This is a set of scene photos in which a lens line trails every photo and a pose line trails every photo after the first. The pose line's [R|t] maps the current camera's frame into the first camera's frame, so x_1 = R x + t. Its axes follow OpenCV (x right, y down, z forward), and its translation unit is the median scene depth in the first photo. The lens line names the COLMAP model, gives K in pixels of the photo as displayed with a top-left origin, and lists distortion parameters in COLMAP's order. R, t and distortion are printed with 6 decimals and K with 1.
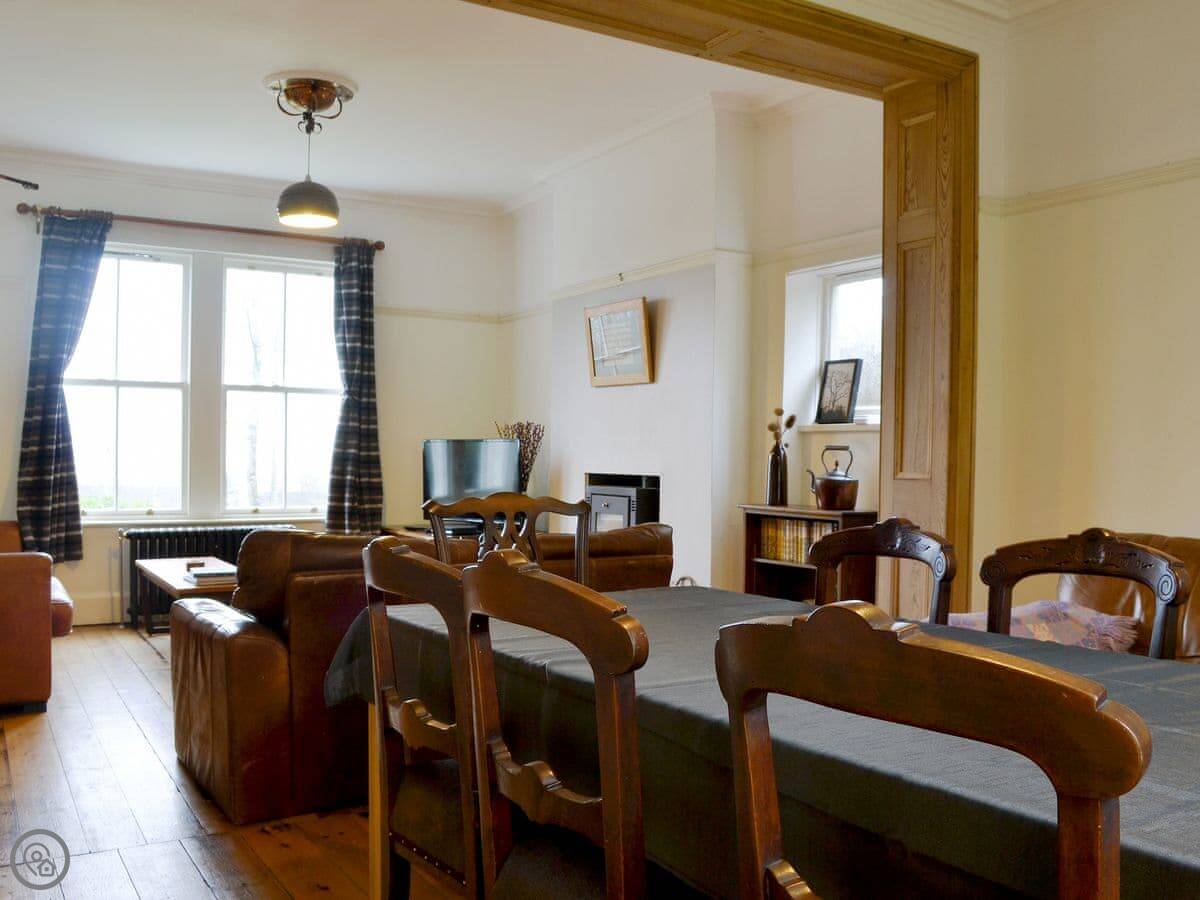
lens RADIAL K [[1101.4, 0, 600.0], [0, 1101.4, 450.0], [0, 0, 1]] dist [-0.090289, 0.005361]
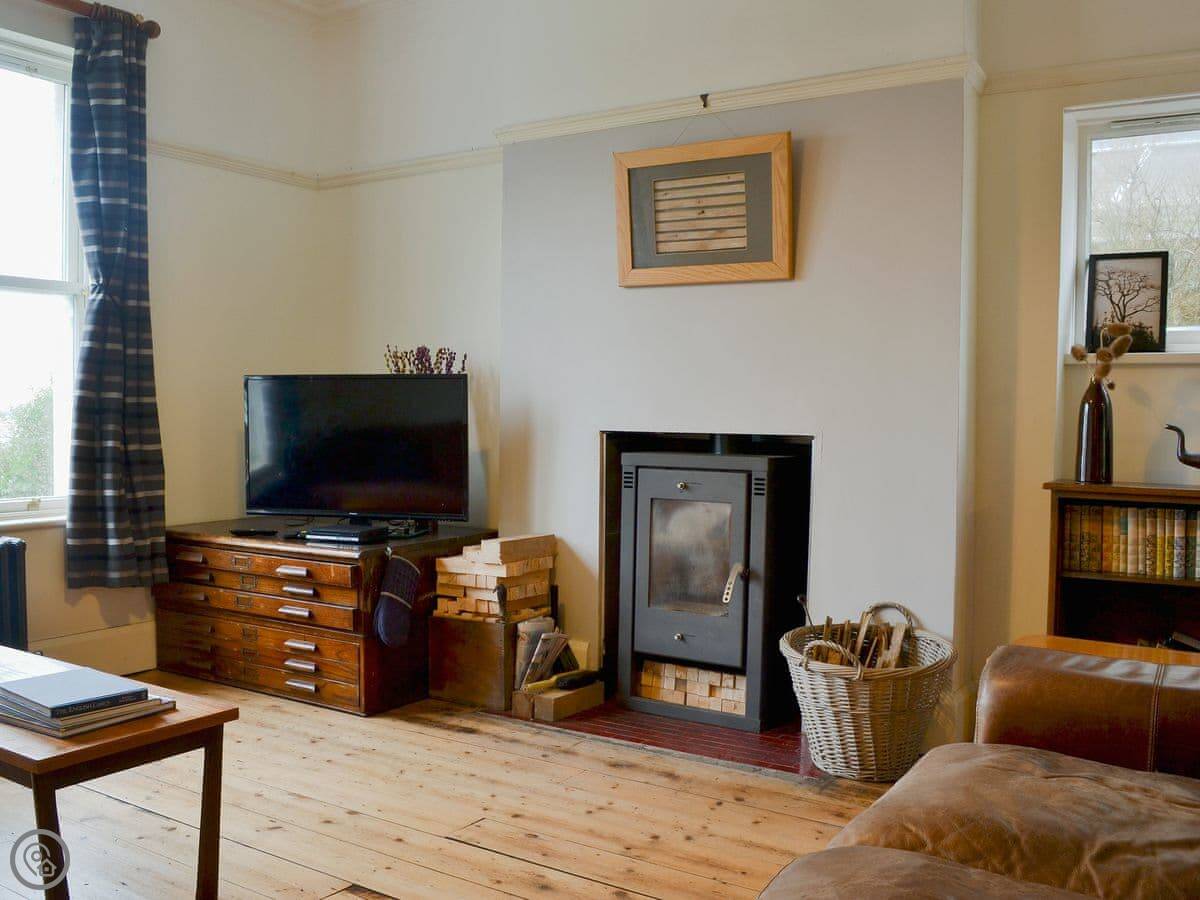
lens RADIAL K [[1101.4, 0, 600.0], [0, 1101.4, 450.0], [0, 0, 1]] dist [-0.090289, 0.005361]
pose [[0.900240, -0.021570, 0.434859, -0.243272], [-0.000197, 0.998752, 0.049948, 0.001094], [-0.435394, -0.045051, 0.899112, 0.406259]]
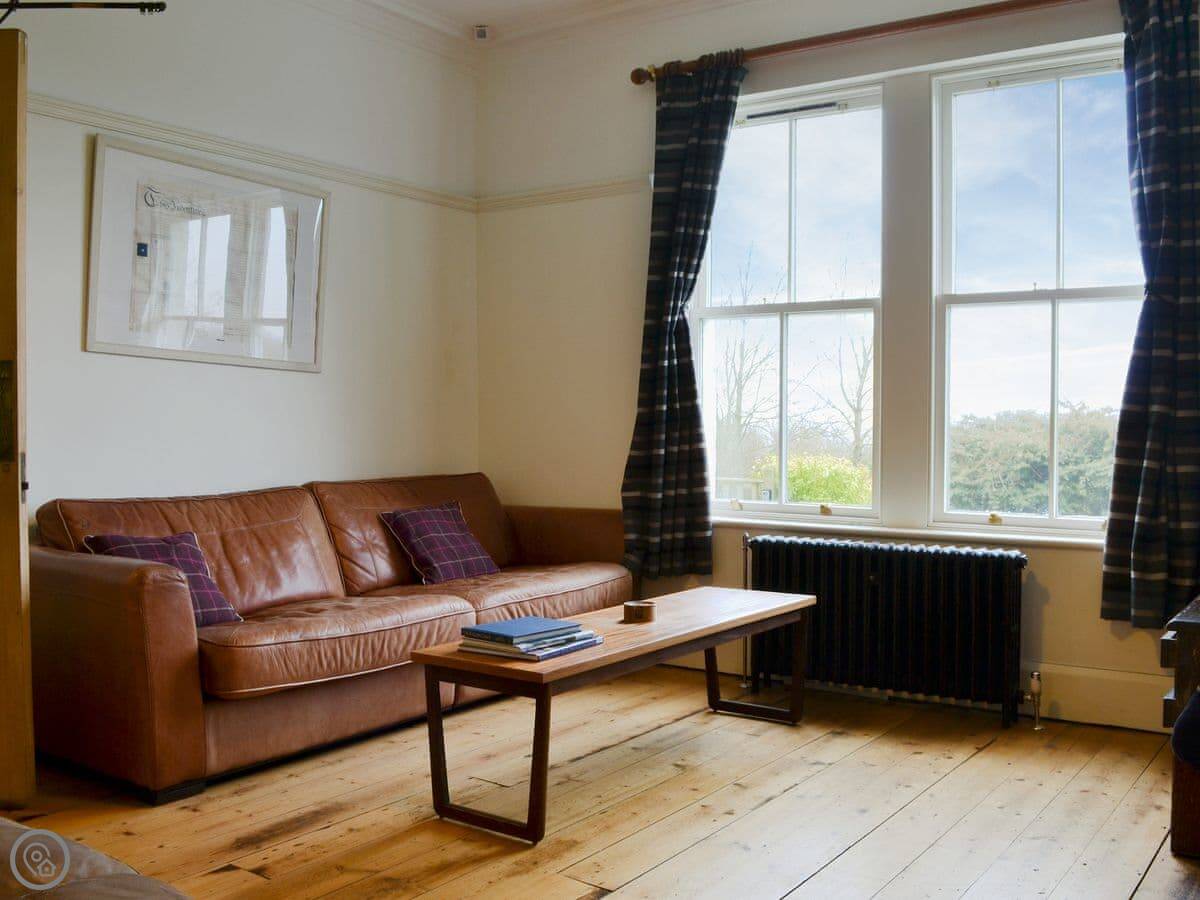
lens RADIAL K [[1115.4, 0, 600.0], [0, 1115.4, 450.0], [0, 0, 1]] dist [-0.096124, -0.000687]
pose [[0.397891, 0.017622, -0.917264, 0.115114], [0.004451, 0.999767, 0.021138, 0.007876], [0.917422, -0.012494, 0.397719, 0.587159]]
